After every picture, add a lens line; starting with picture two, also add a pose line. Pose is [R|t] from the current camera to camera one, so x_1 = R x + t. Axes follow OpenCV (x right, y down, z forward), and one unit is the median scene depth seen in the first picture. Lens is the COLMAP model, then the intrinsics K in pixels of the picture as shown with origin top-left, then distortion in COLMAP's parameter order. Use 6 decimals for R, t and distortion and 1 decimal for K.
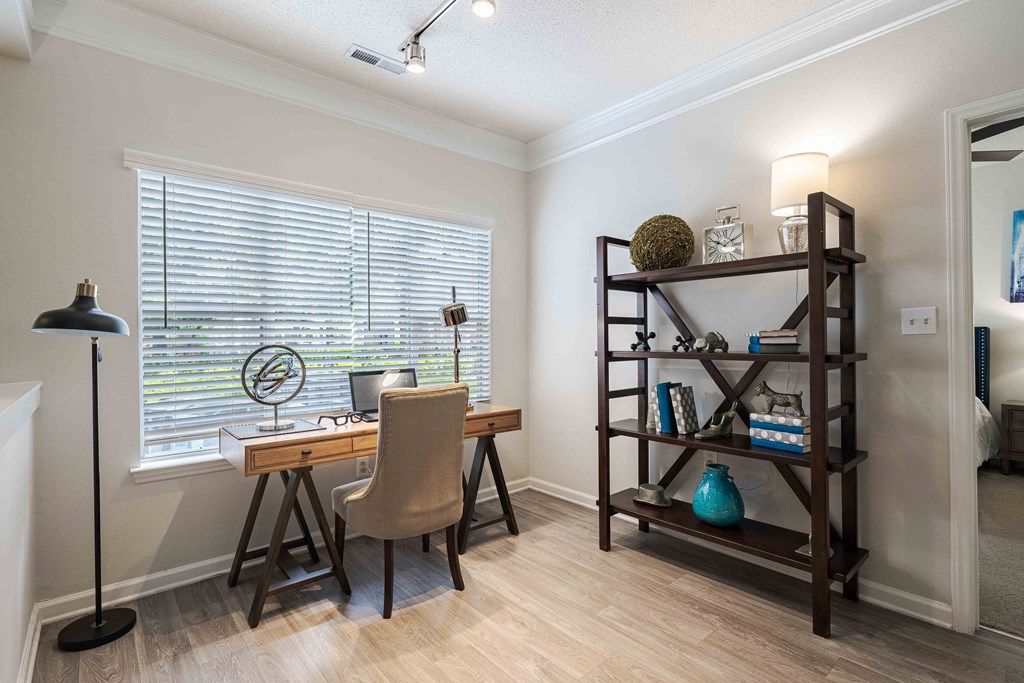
lens RADIAL K [[467.5, 0, 505.1], [0, 467.5, 339.9], [0, 0, 1]] dist [0.004692, 0.001536]
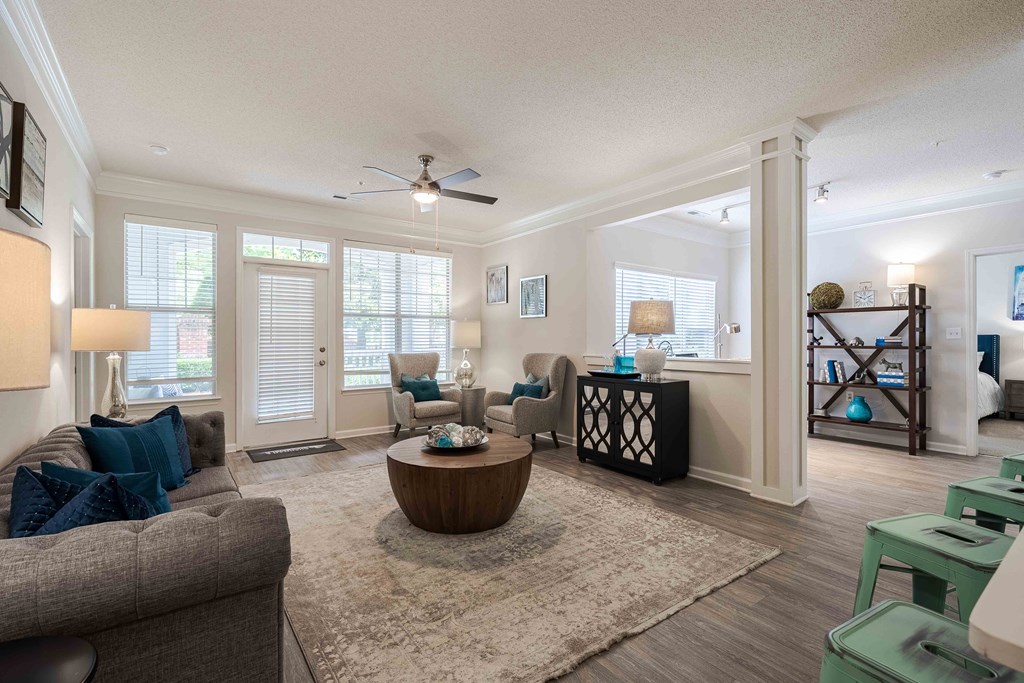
lens RADIAL K [[445.2, 0, 518.6], [0, 445.2, 340.7], [0, 0, 1]] dist [0.013540, -0.000470]
pose [[0.998709, 0.008439, -0.050091, -1.093313], [-0.008458, 0.999964, -0.000164, 0.015673], [0.050088, 0.000588, 0.998745, -1.260094]]
